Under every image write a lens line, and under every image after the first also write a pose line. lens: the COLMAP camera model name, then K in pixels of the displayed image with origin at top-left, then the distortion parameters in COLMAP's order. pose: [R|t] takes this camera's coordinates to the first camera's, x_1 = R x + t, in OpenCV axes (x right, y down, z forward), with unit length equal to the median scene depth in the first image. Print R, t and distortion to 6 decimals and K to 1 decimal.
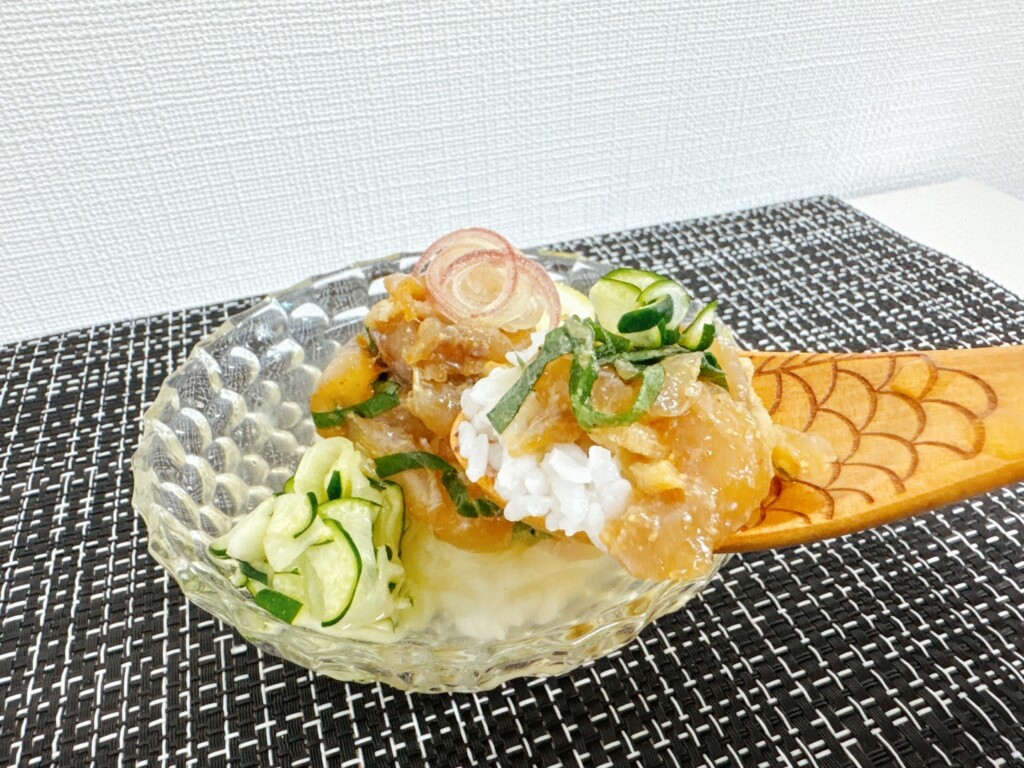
lens RADIAL K [[718.7, 0, 516.8], [0, 718.7, 381.5], [0, 0, 1]] dist [-0.005633, 0.001888]
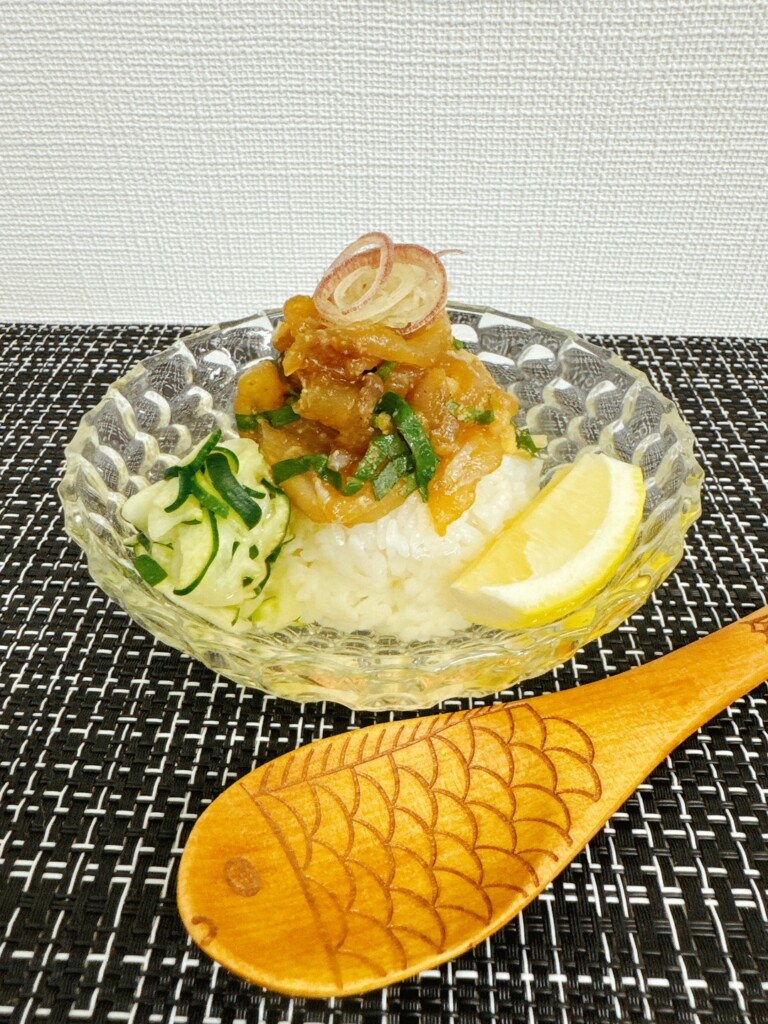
lens RADIAL K [[718.7, 0, 390.1], [0, 718.7, 509.2], [0, 0, 1]] dist [-0.005633, 0.001888]
pose [[0.931189, 0.253280, -0.262177, 0.141286], [-0.239910, 0.967295, 0.082366, 0.022993], [0.274464, -0.013799, 0.961498, 0.026086]]
